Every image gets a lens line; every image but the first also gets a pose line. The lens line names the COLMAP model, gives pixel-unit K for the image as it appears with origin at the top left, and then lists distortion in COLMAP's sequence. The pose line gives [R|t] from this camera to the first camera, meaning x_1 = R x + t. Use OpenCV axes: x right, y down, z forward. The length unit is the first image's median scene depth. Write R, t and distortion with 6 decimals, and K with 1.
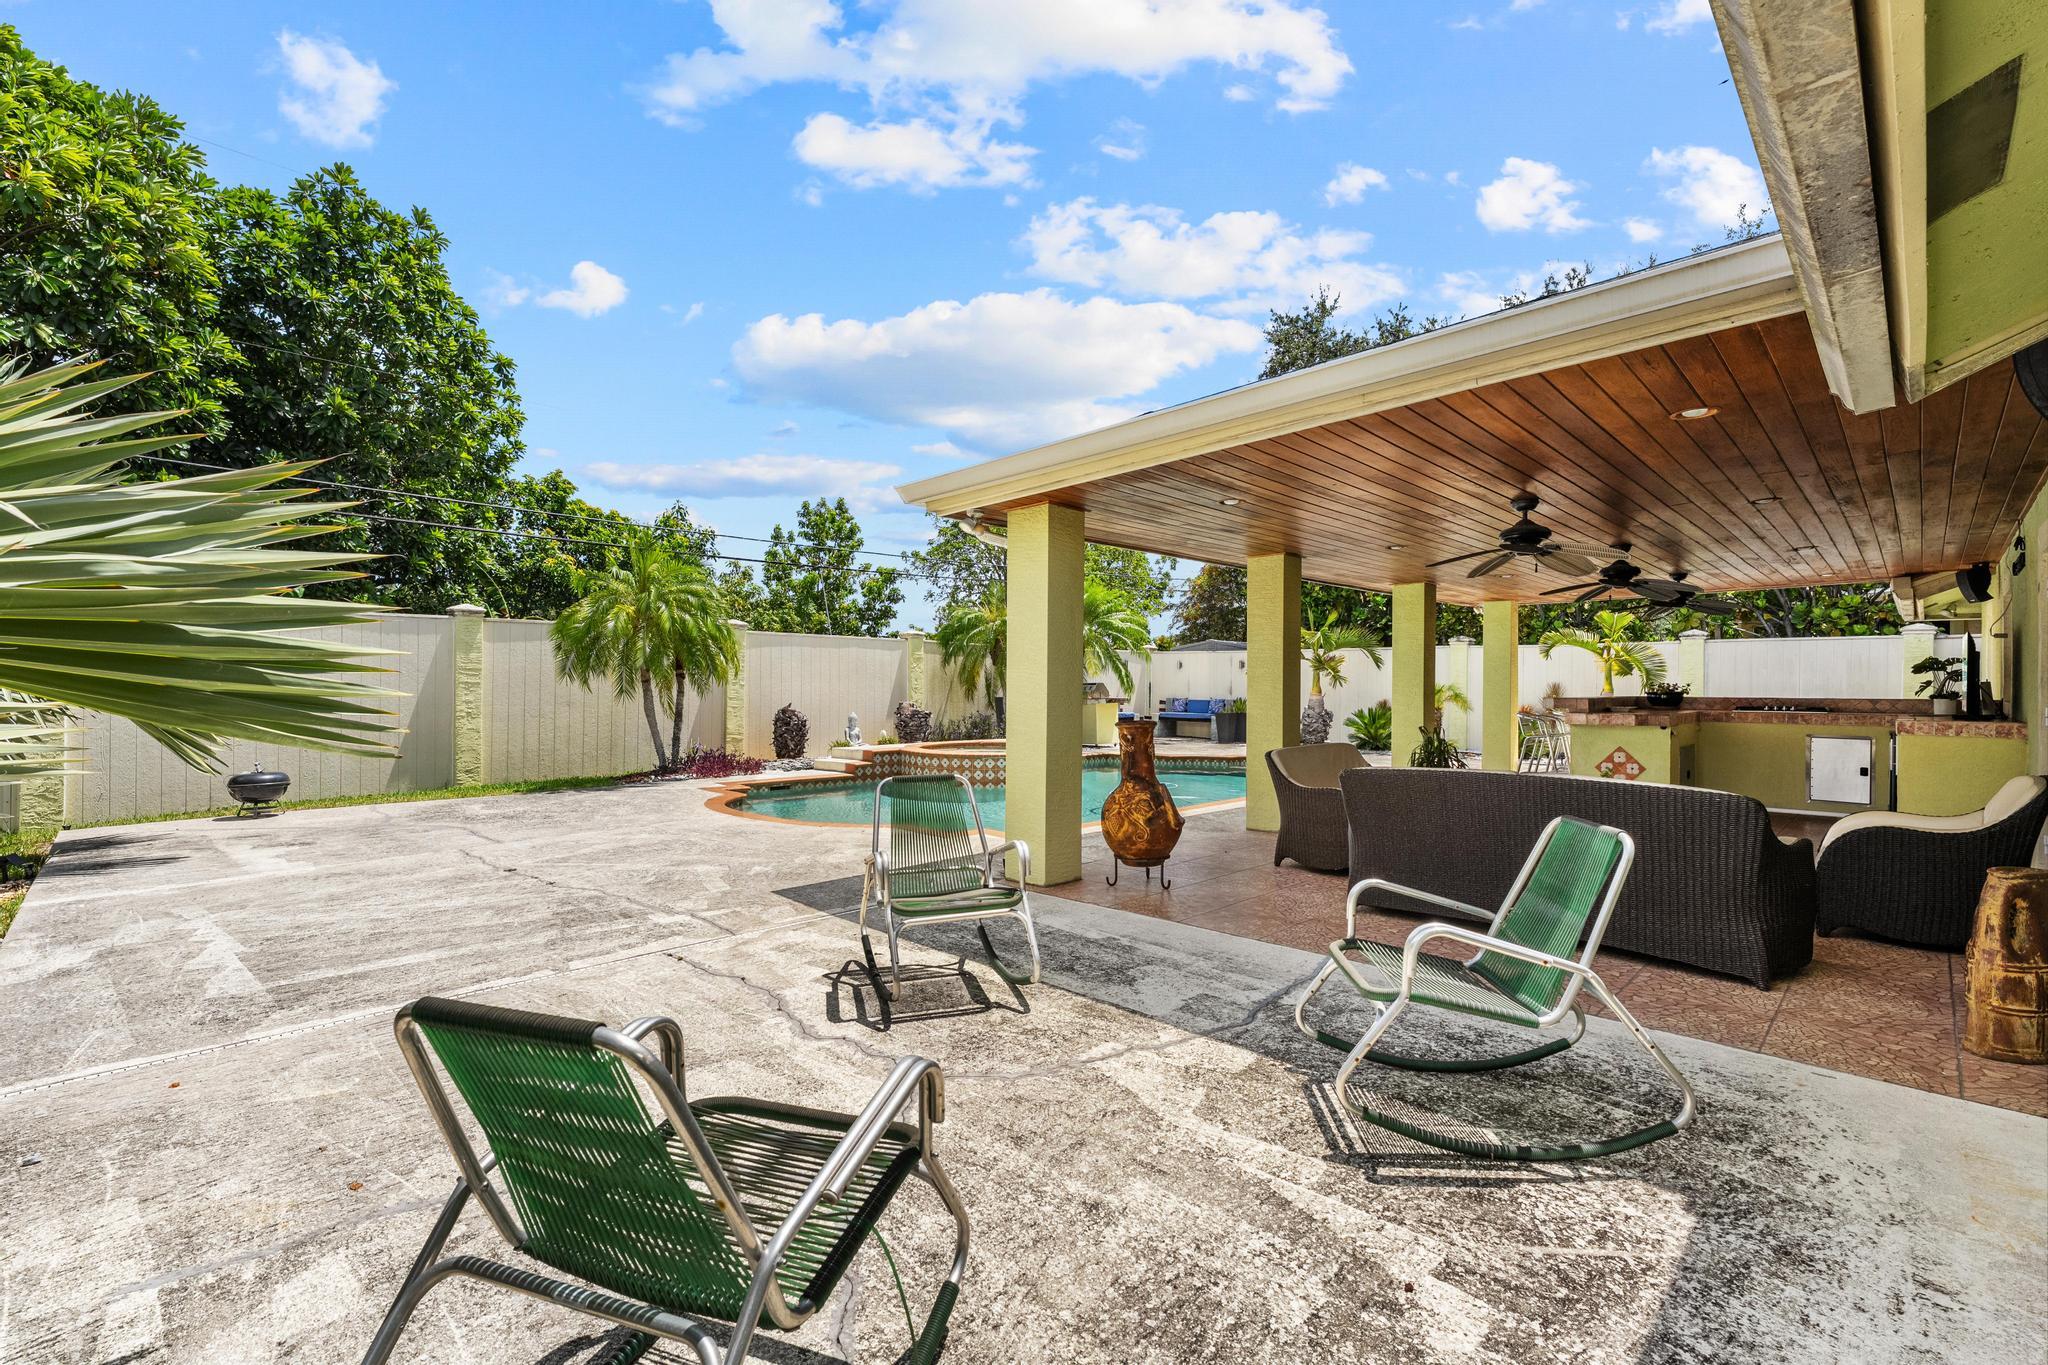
lens RADIAL K [[904.3, 0, 1014.8], [0, 904.3, 678.2], [0, 0, 1]] dist [-0.000593, 0.000670]
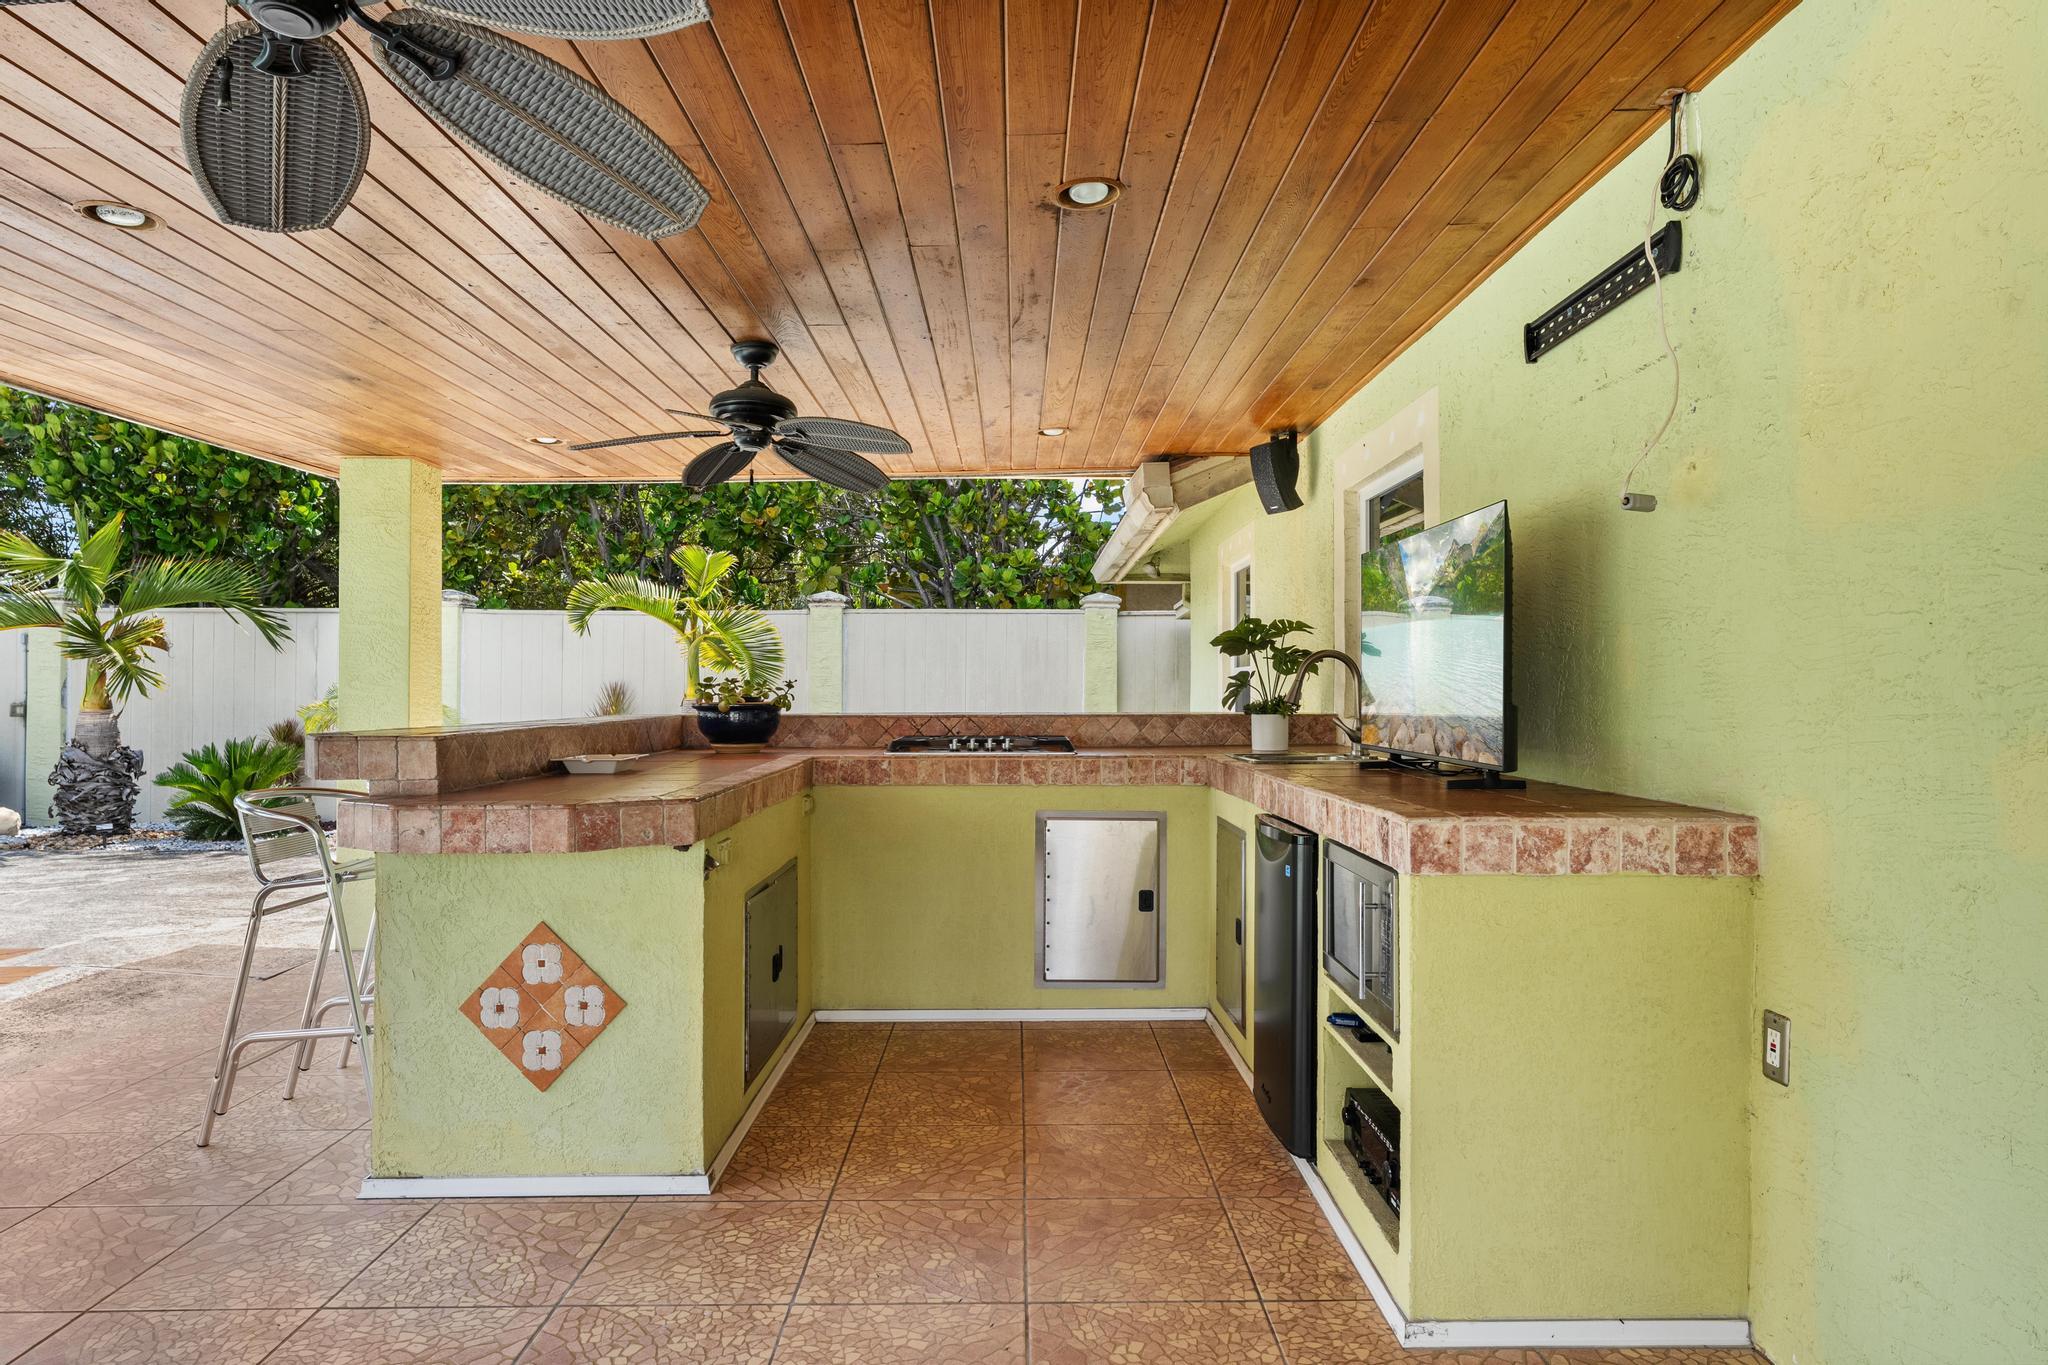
lens RADIAL K [[1216.3, 0, 1012.6], [0, 1216.3, 677.0], [0, 0, 1]] dist [-0.001509, 0.002215]
pose [[0.711443, 0.002336, 0.702740, 0.301148], [-0.000520, 0.999996, -0.002798, 0.003915], [-0.702744, 0.001625, 0.711441, 0.381456]]
